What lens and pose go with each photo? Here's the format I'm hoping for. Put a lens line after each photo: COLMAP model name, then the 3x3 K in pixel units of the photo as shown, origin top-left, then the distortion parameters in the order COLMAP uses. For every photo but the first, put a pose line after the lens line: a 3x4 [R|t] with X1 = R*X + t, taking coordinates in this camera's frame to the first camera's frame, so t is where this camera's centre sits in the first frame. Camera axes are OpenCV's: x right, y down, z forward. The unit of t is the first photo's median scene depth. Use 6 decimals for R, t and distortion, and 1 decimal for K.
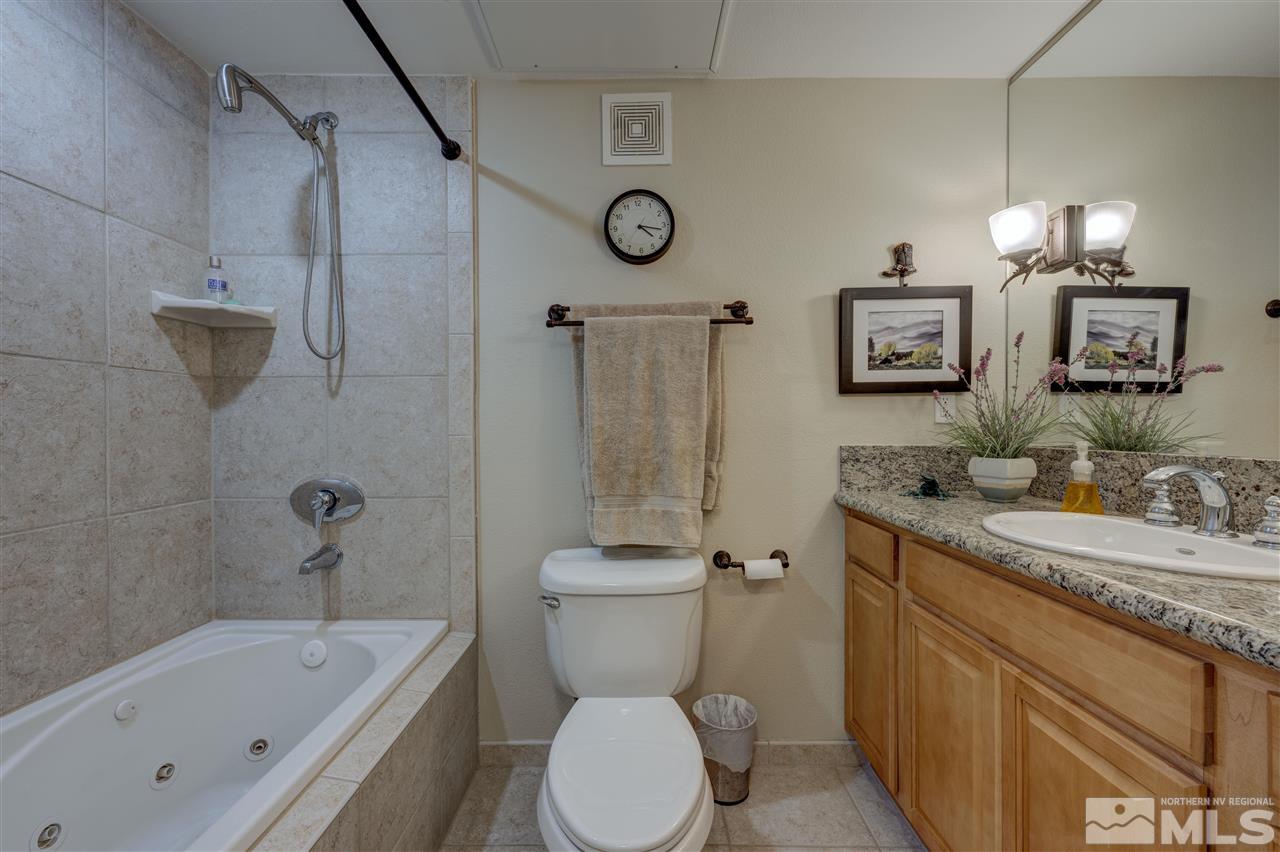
lens RADIAL K [[523.1, 0, 642.4], [0, 523.1, 425.0], [0, 0, 1]] dist [-0.000055, -0.000249]
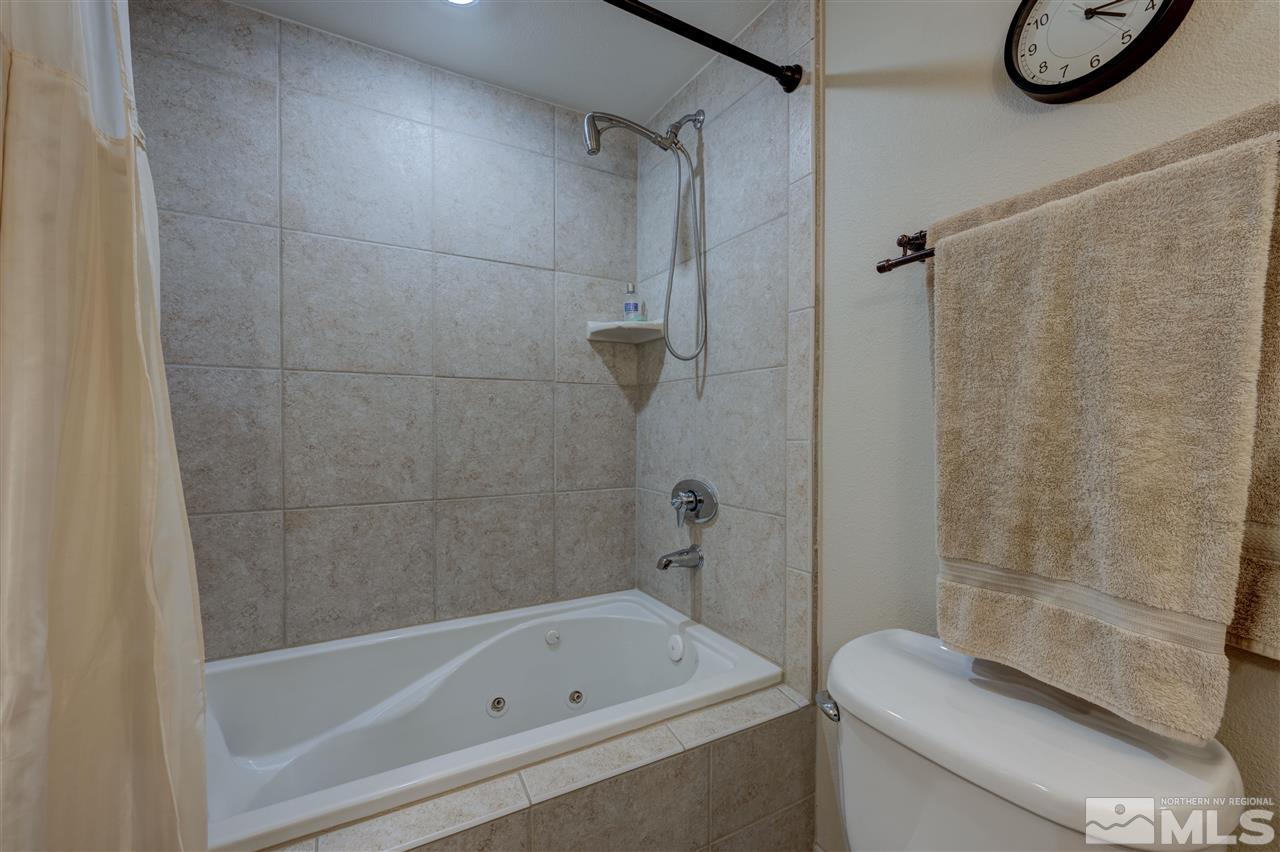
lens RADIAL K [[523.1, 0, 638.4], [0, 523.1, 431.7], [0, 0, 1]] dist [-0.000055, -0.000249]
pose [[0.487852, 0.013251, -0.872826, 0.229650], [-0.002412, 0.999901, 0.013832, -0.002816], [0.872923, -0.004643, 0.487836, 0.432467]]
